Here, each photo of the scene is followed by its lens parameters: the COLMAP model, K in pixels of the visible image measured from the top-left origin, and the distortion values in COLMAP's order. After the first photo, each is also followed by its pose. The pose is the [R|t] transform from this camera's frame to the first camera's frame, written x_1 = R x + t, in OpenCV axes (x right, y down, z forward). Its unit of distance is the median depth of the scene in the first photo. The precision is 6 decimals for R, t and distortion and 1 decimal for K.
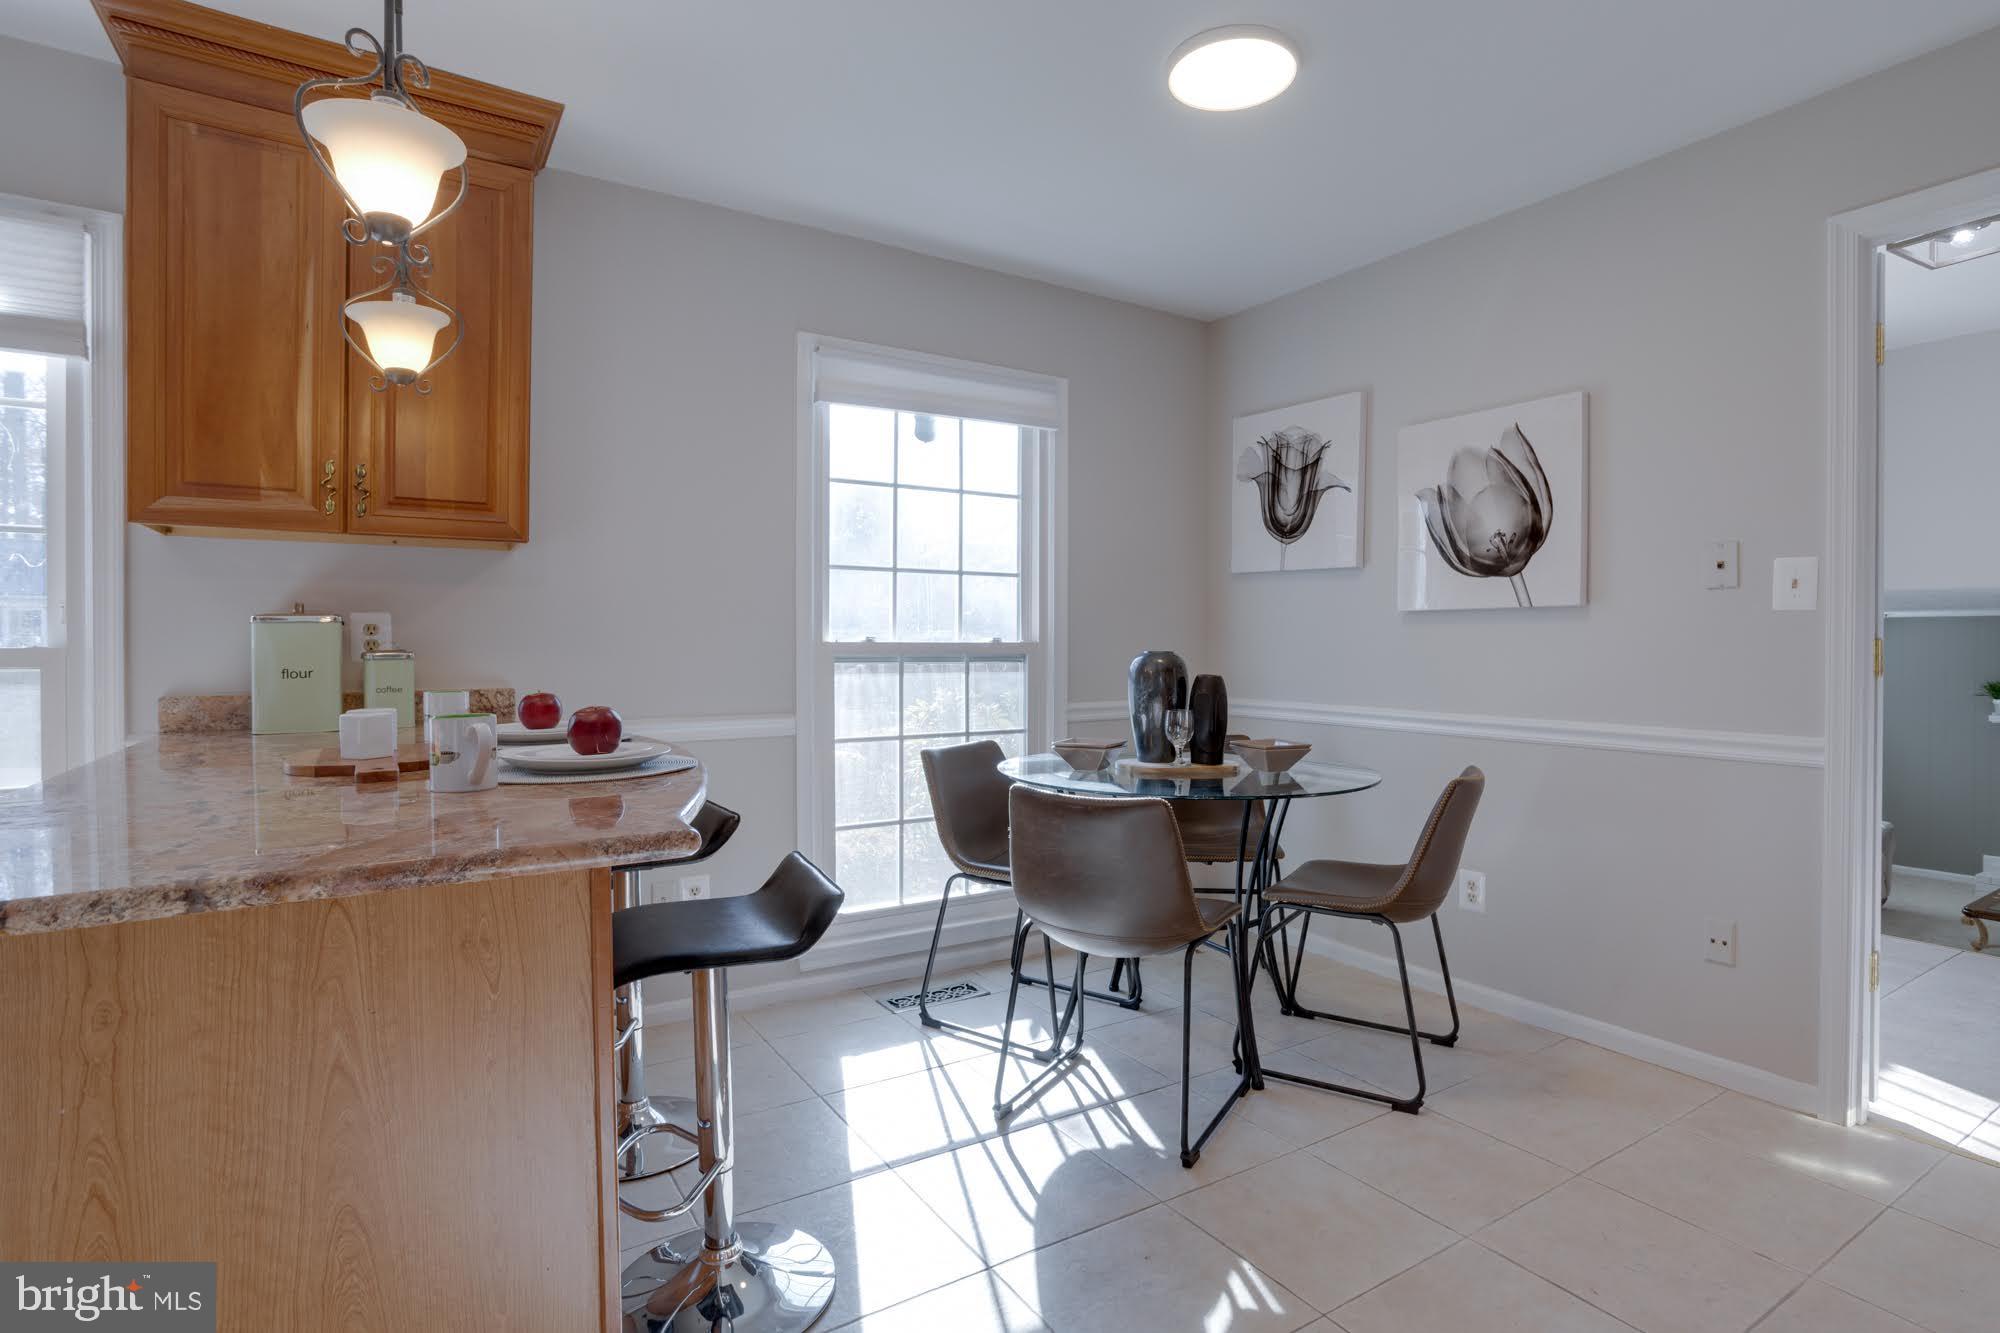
lens RADIAL K [[991.1, 0, 1009.8], [0, 991.1, 655.2], [0, 0, 1]] dist [-0.052702, 0.031605]
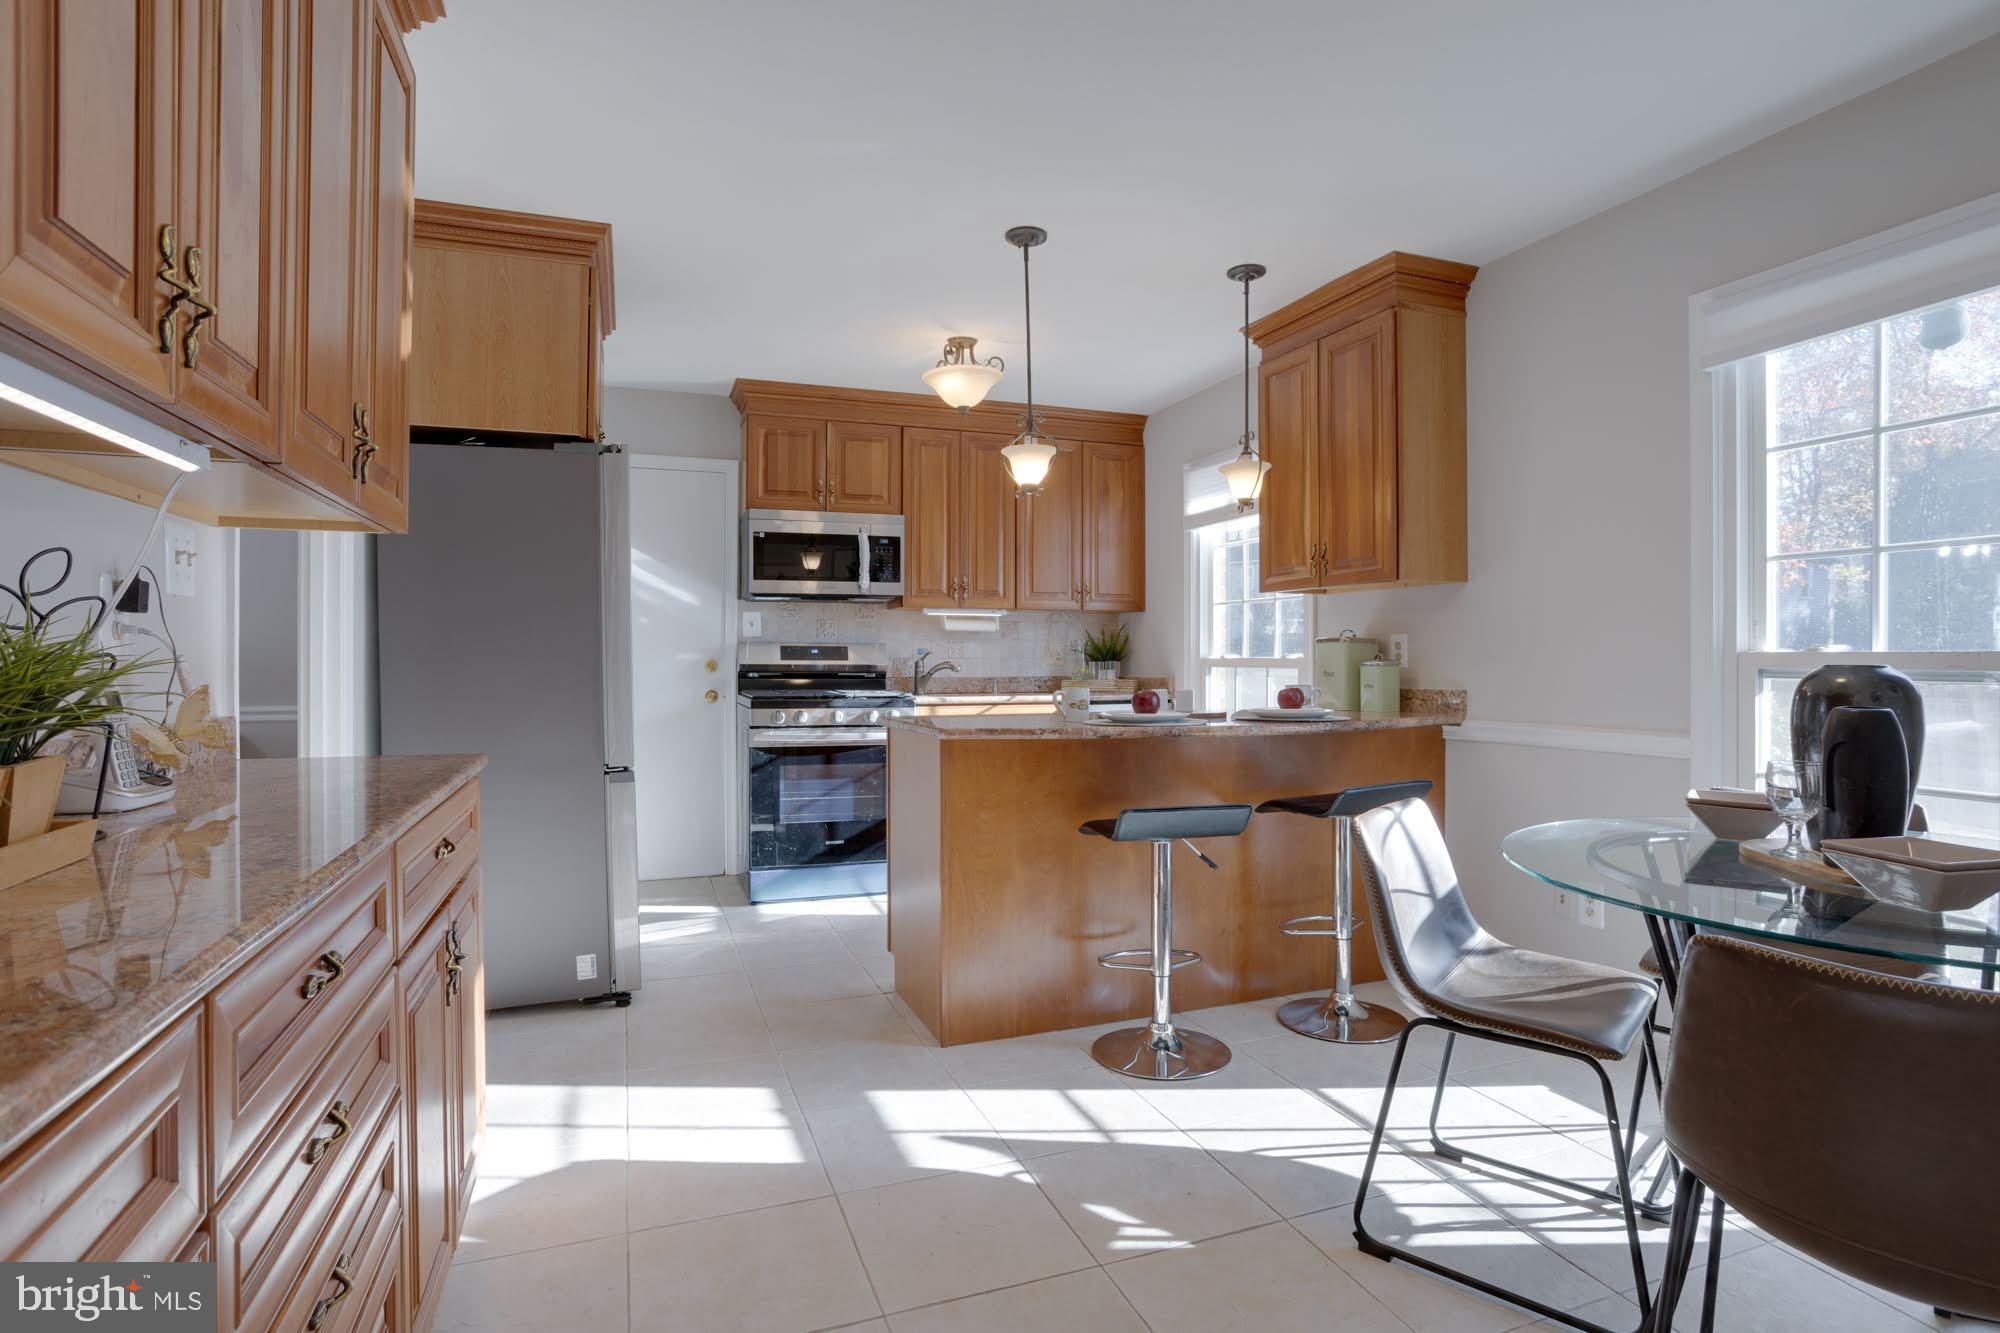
lens RADIAL K [[960.8, 0, 1000.0], [0, 960.8, 666.5], [0, 0, 1]] dist [-0.079787, 0.044750]
pose [[-0.200623, 0.008014, -0.979636, 0.760238], [-0.006470, 0.999934, 0.009505, -0.003953], [0.979647, 0.008245, -0.200558, 0.602762]]
